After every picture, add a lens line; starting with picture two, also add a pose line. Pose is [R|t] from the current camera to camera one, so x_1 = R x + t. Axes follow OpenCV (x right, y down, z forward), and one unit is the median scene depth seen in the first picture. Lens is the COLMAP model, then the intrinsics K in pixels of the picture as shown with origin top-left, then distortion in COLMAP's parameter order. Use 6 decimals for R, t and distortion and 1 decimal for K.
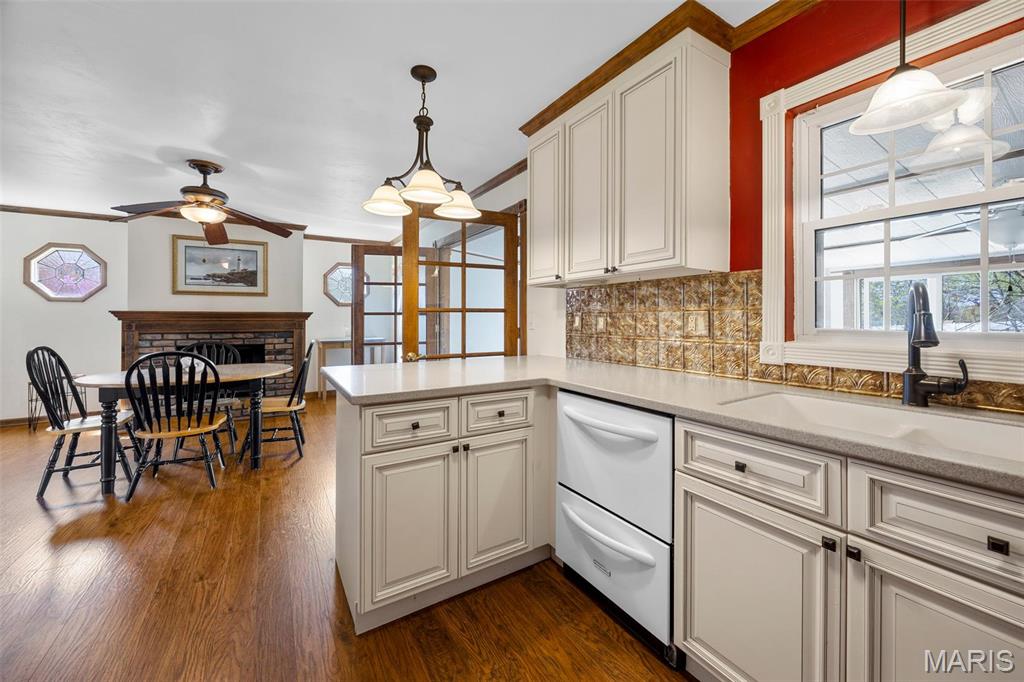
lens RADIAL K [[384.1, 0, 484.3], [0, 384.1, 320.1], [0, 0, 1]] dist [-0.000981, -0.000132]
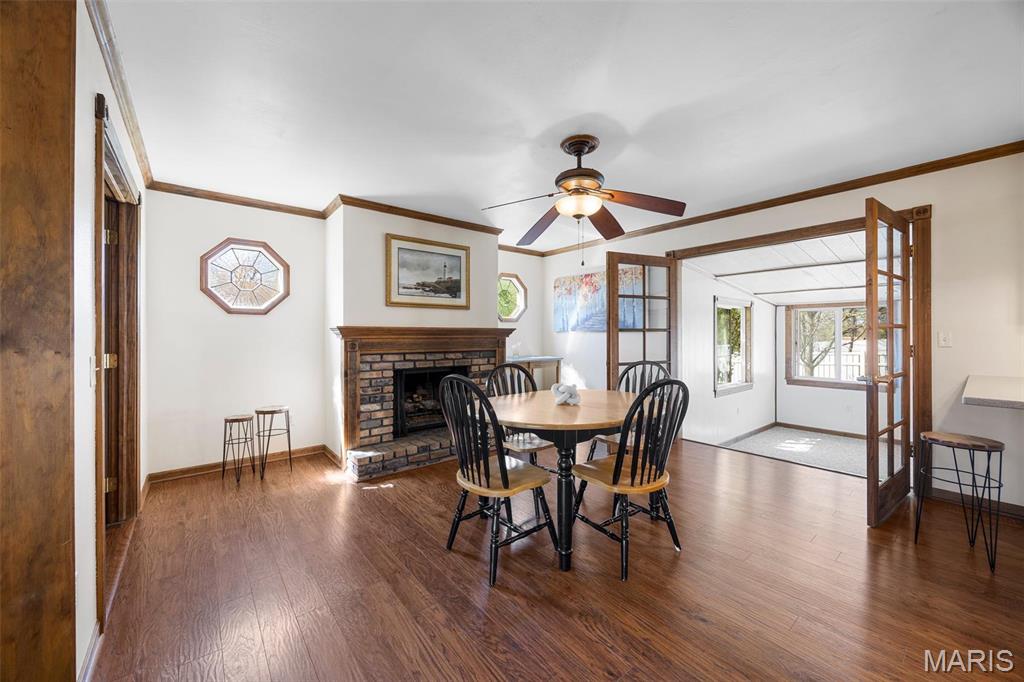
lens RADIAL K [[384.1, 0, 512.6], [0, 384.1, 335.7], [0, 0, 1]] dist [-0.000981, -0.000132]
pose [[0.991293, -0.000636, 0.131676, -0.630296], [0.001310, 0.999986, -0.005035, 0.000540], [-0.131671, 0.005163, 0.991280, 0.148394]]
